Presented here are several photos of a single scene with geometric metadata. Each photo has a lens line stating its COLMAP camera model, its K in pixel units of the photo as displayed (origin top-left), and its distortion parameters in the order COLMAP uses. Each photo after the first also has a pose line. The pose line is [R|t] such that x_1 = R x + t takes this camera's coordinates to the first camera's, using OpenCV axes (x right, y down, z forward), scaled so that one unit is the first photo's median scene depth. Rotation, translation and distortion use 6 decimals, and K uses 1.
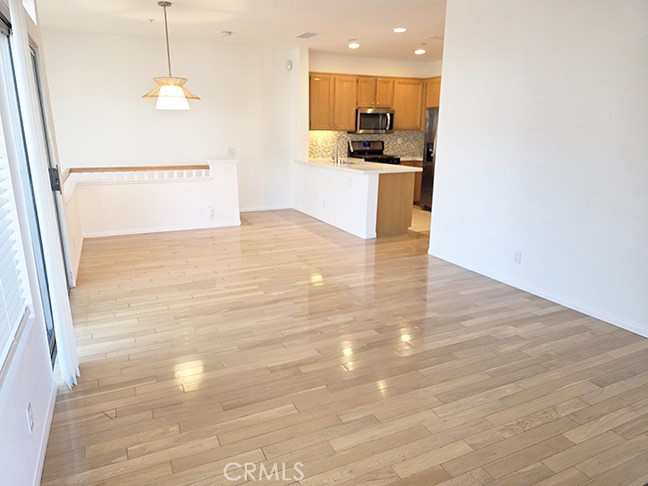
lens RADIAL K [[439.7, 0, 324.0], [0, 439.7, 243.0], [0, 0, 1]] dist [-0.000206, -0.000392]
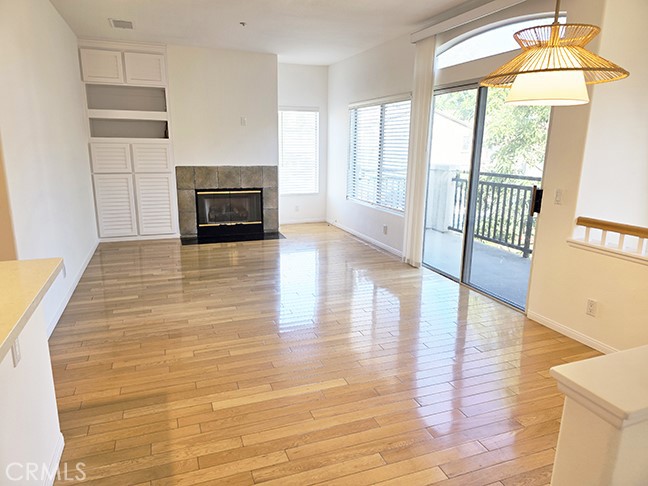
lens RADIAL K [[439.7, 0, 324.0], [0, 439.7, 243.0], [0, 0, 1]] dist [-0.000206, -0.000392]
pose [[-0.996407, -0.040465, 0.074396, -0.161951], [-0.003041, 0.894990, 0.446075, -0.371654], [-0.084634, 0.444247, -0.891898, 1.461295]]
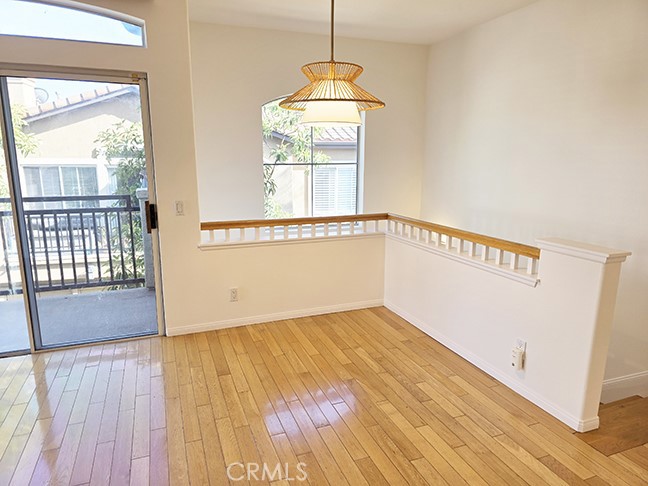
lens RADIAL K [[439.7, 0, 324.0], [0, 439.7, 243.0], [0, 0, 1]] dist [-0.000206, -0.000392]
pose [[-0.076070, 0.216545, -0.973304, 0.193322], [-0.239880, 0.943489, 0.228660, -0.293327], [0.967818, 0.250870, -0.019826, 1.037462]]
